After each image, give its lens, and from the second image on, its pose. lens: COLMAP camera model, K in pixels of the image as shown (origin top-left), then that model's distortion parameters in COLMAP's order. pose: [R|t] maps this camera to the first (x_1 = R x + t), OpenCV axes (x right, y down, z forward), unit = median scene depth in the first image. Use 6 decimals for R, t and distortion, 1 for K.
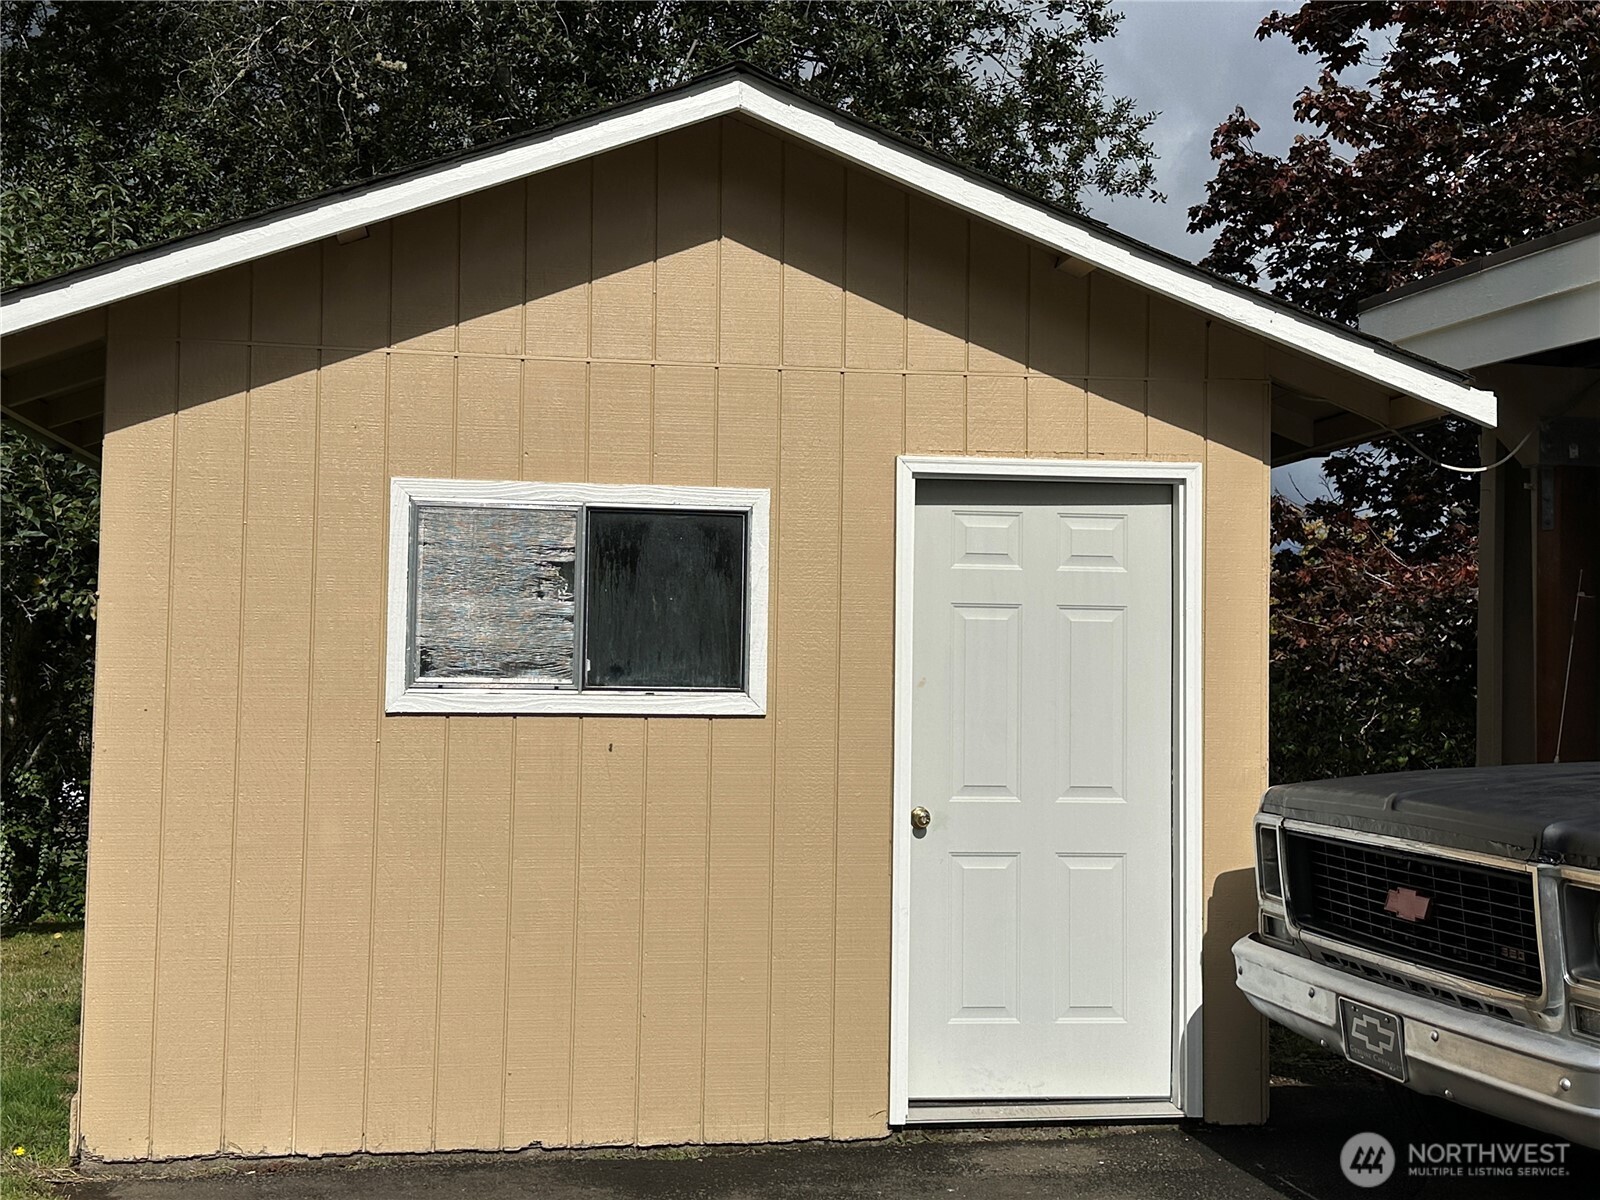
lens RADIAL K [[1959.4, 0, 800.4], [0, 1959.4, 596.6], [0, 0, 1]] dist [0.122311, 0.000000]
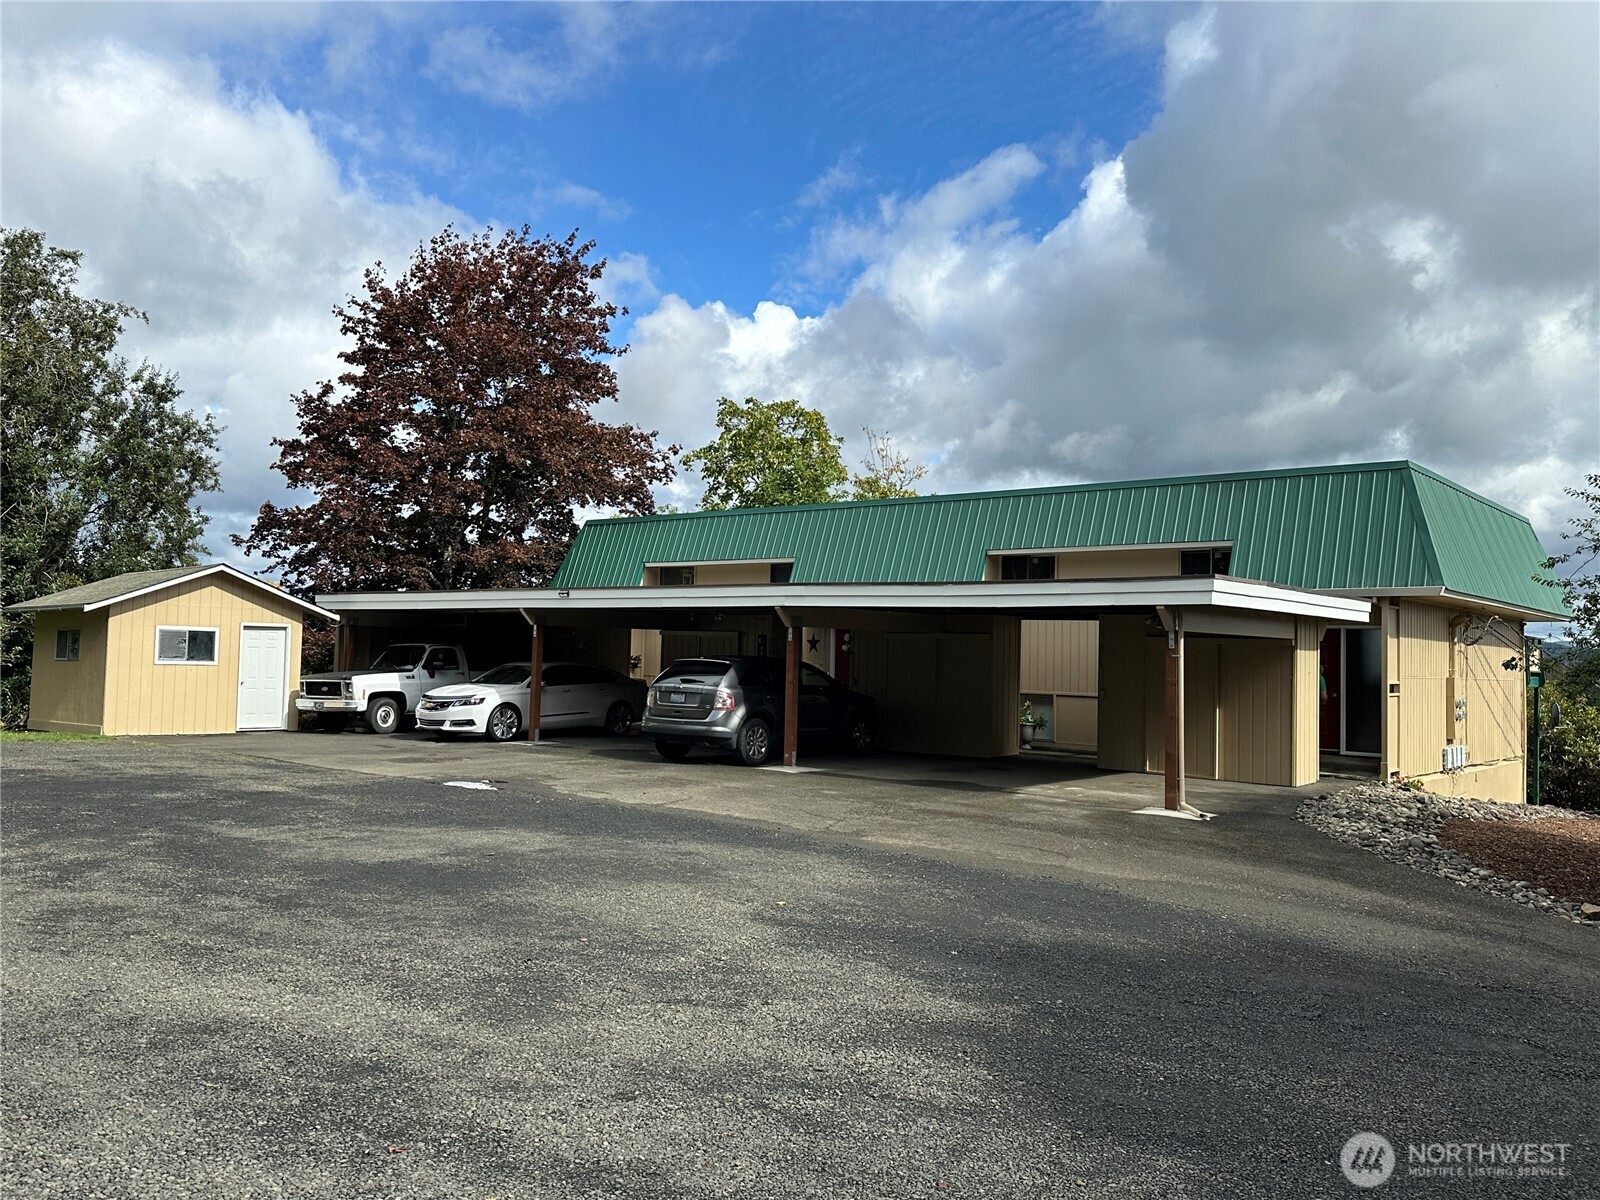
lens RADIAL K [[1299.0, 0, 801.4], [0, 1299.0, 595.9], [0, 0, 1]] dist [0.051922, 0.001164]
pose [[0.781074, 0.035537, 0.623427, -1.130760], [-0.021940, 0.999325, -0.029476, -0.072016], [-0.624053, 0.009344, 0.781326, -3.266412]]
